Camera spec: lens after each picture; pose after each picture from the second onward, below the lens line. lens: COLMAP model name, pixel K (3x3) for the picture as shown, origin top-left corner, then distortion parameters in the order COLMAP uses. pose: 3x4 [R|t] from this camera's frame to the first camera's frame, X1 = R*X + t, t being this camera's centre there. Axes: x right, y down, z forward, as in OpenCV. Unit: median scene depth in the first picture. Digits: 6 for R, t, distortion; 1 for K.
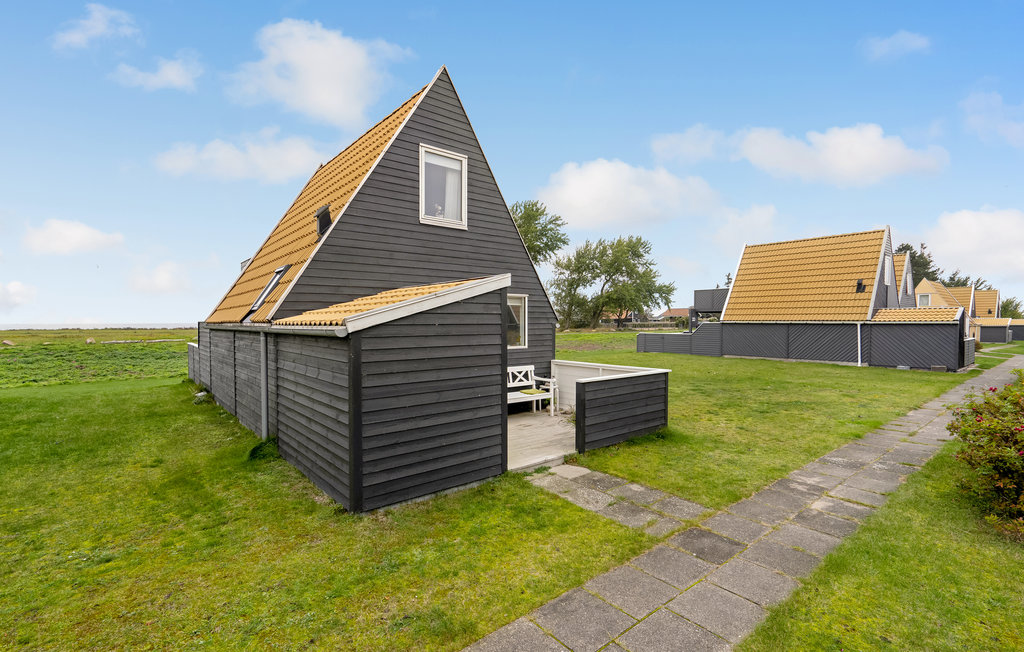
lens RADIAL K [[467.4, 0, 513.3], [0, 467.4, 311.5], [0, 0, 1]] dist [-0.001444, -0.000186]
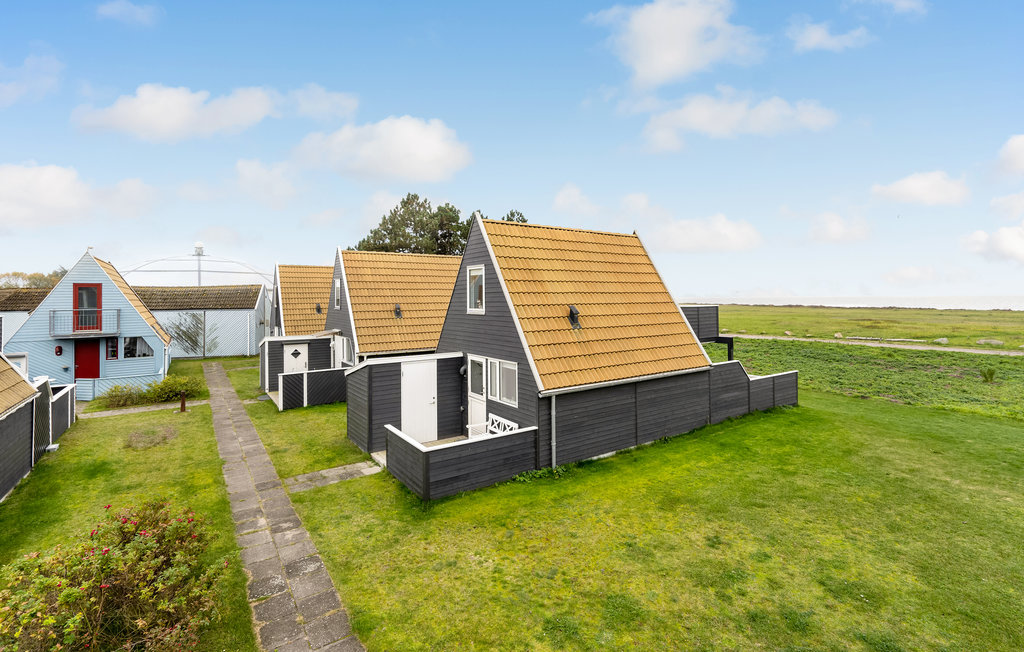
lens RADIAL K [[467.4, 0, 513.3], [0, 467.4, 311.5], [0, 0, 1]] dist [-0.001444, -0.000186]
pose [[-0.085343, 0.027860, -0.995962, 2.070164], [0.021236, 0.999433, 0.026137, -0.349064], [0.996125, -0.018920, -0.085886, 1.901786]]
